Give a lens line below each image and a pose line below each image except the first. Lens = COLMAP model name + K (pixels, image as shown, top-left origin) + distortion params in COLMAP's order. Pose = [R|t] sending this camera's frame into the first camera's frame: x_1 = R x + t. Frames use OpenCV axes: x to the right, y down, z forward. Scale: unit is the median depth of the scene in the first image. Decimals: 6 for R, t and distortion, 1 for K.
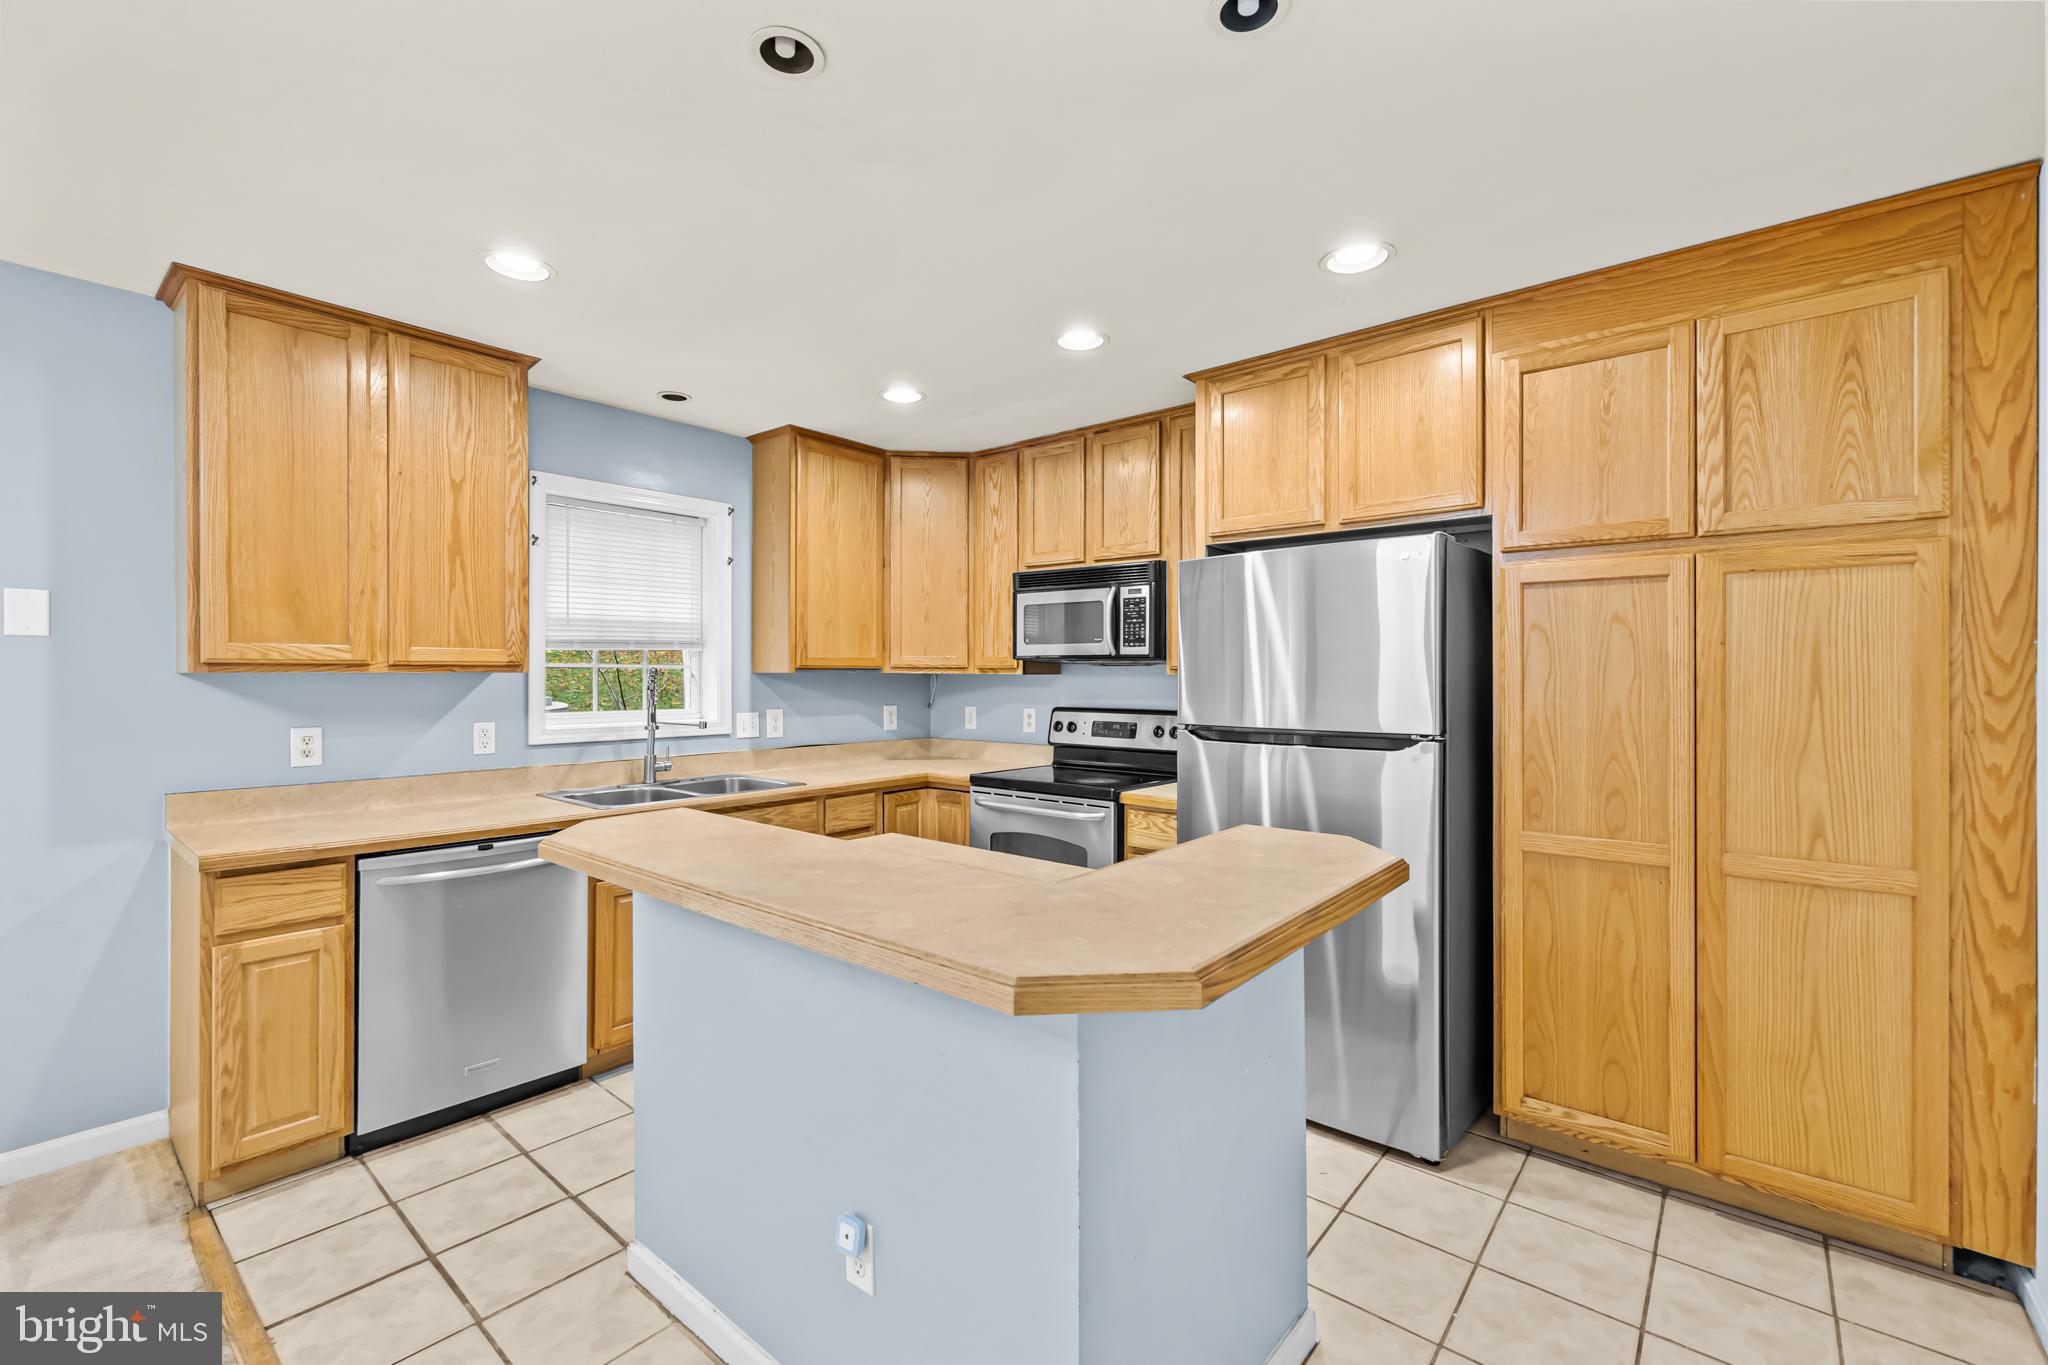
lens RADIAL K [[863.0, 0, 1023.8], [0, 863.0, 672.0], [0, 0, 1]] dist [-0.000200, 0.000223]
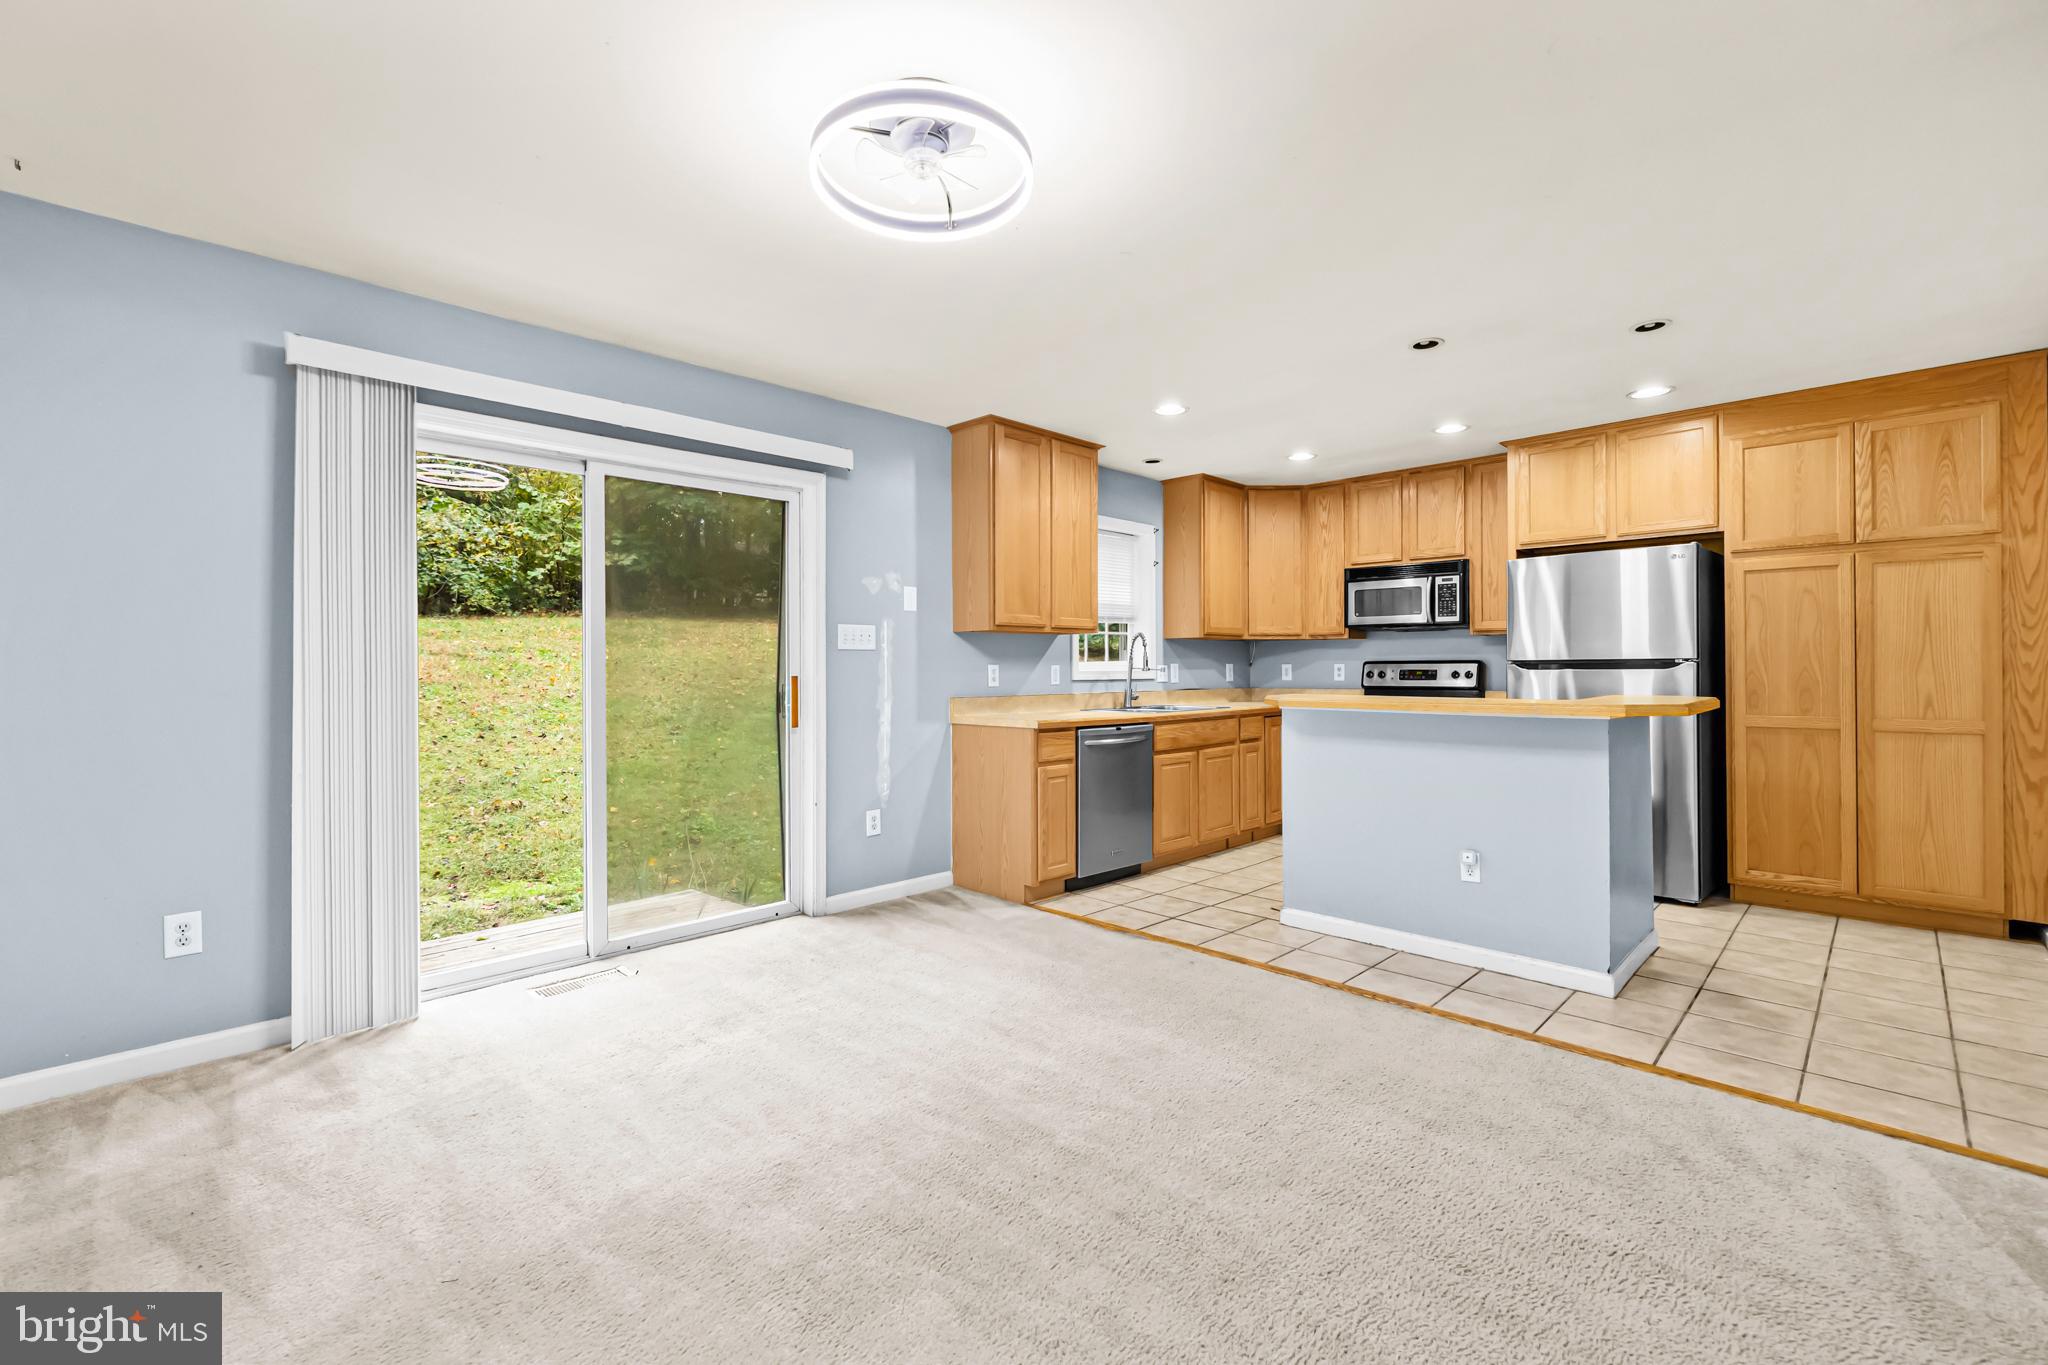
lens RADIAL K [[866.4, 0, 1024.9], [0, 866.4, 664.4], [0, 0, 1]] dist [0.000209, -0.000061]
pose [[0.996144, -0.006887, -0.087464, -0.615376], [0.006804, 0.999976, -0.001247, 0.066718], [0.087470, 0.000647, 0.996167, -0.741328]]
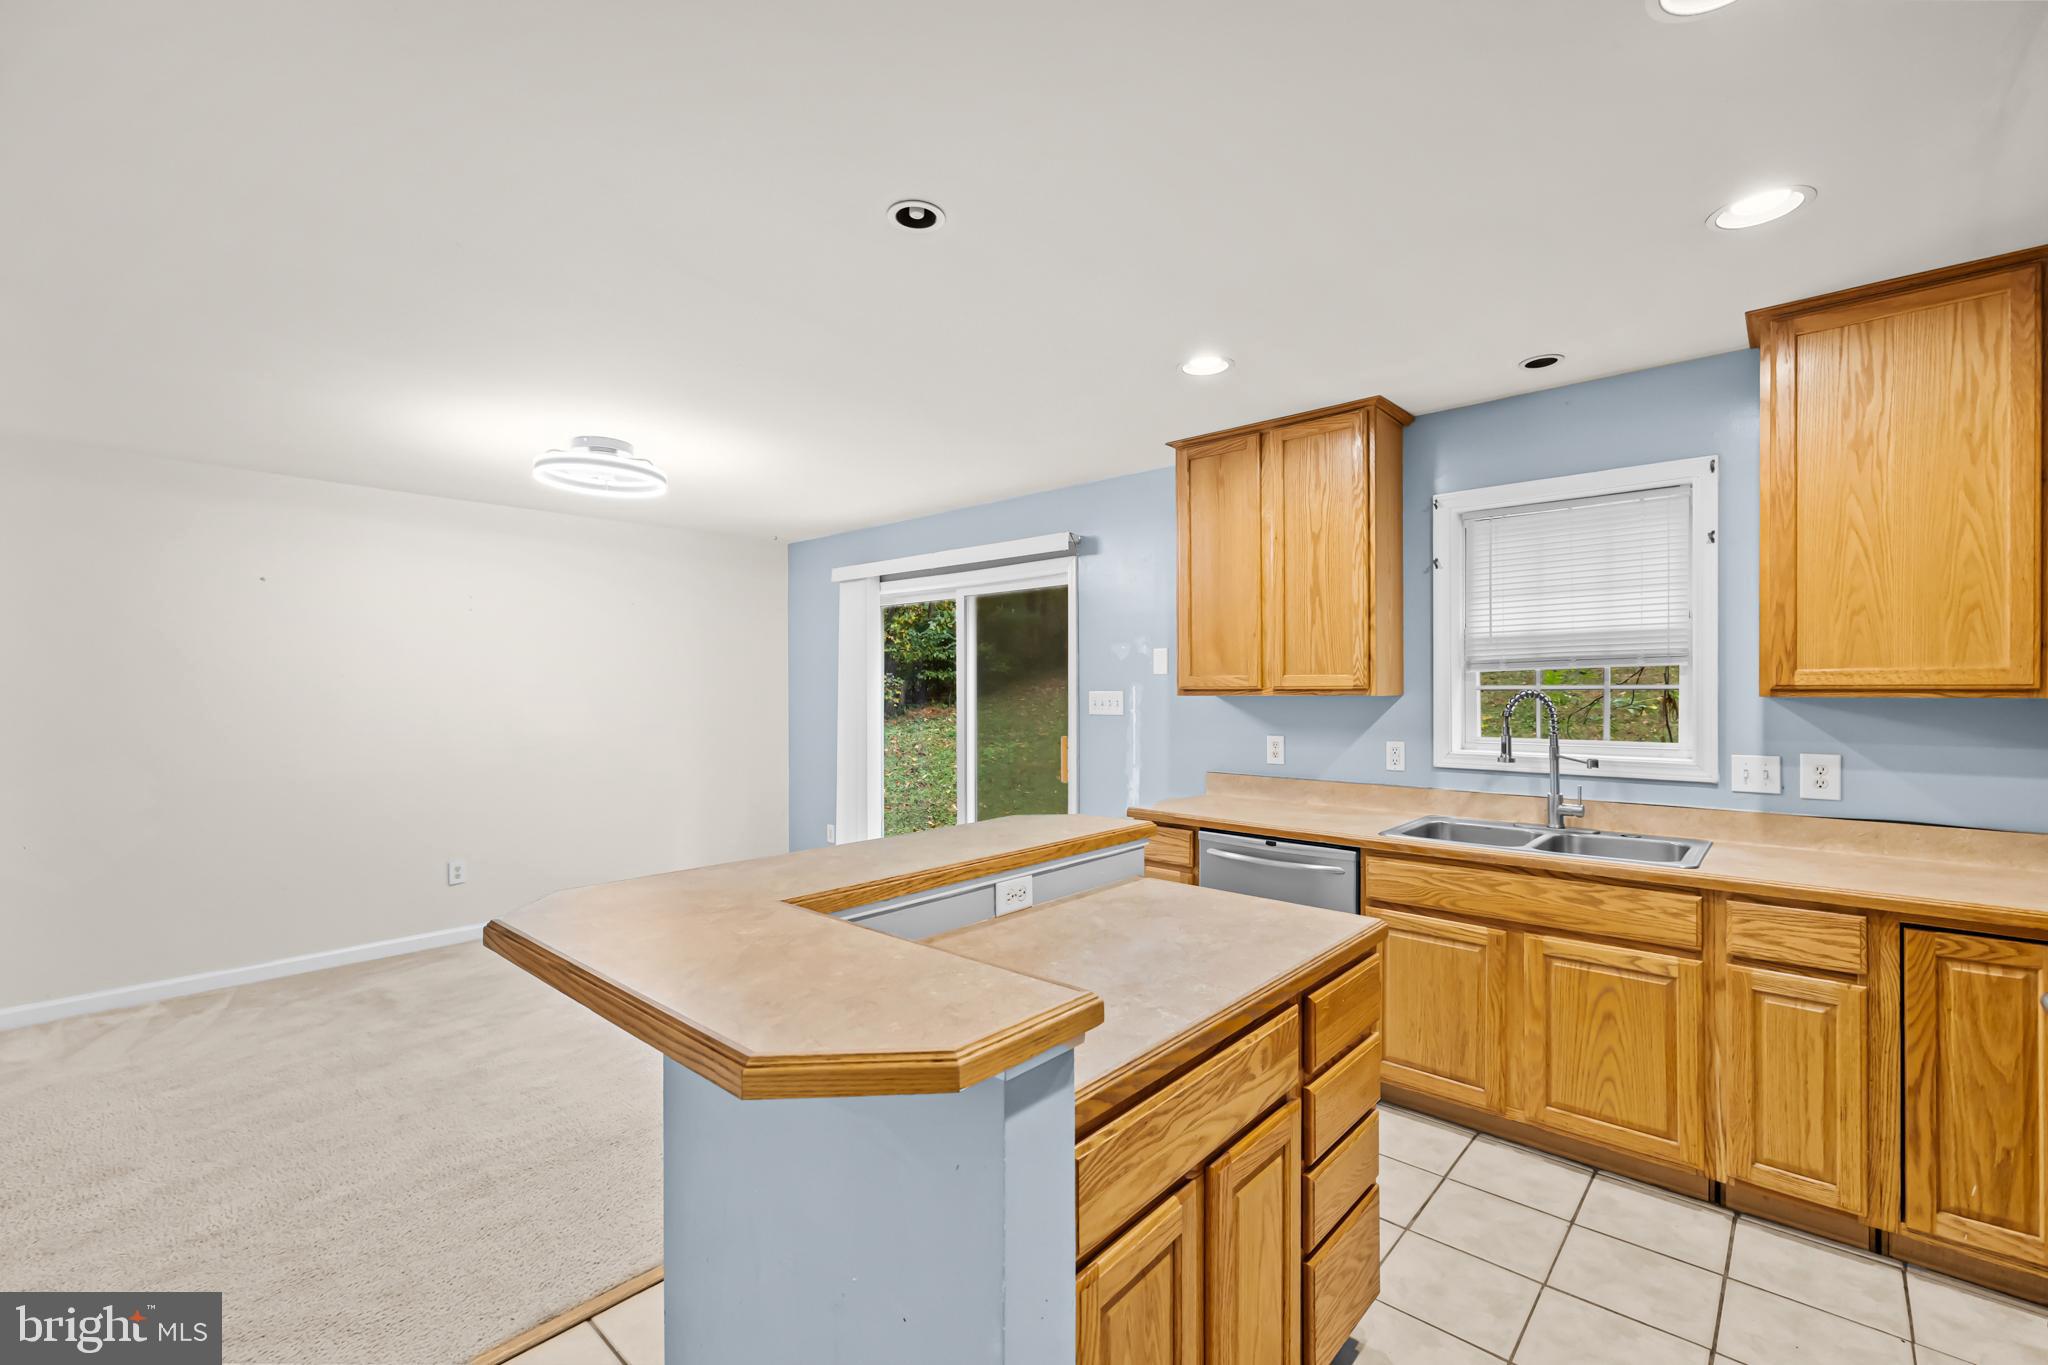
lens RADIAL K [[862.2, 0, 1025.9], [0, 862.2, 692.2], [0, 0, 1]] dist [-0.001049, -0.000112]
pose [[-0.041273, 0.003155, -0.999143, 0.540273], [0.004621, 0.999985, 0.002967, -0.009719], [0.999137, -0.004495, -0.041287, 0.664421]]
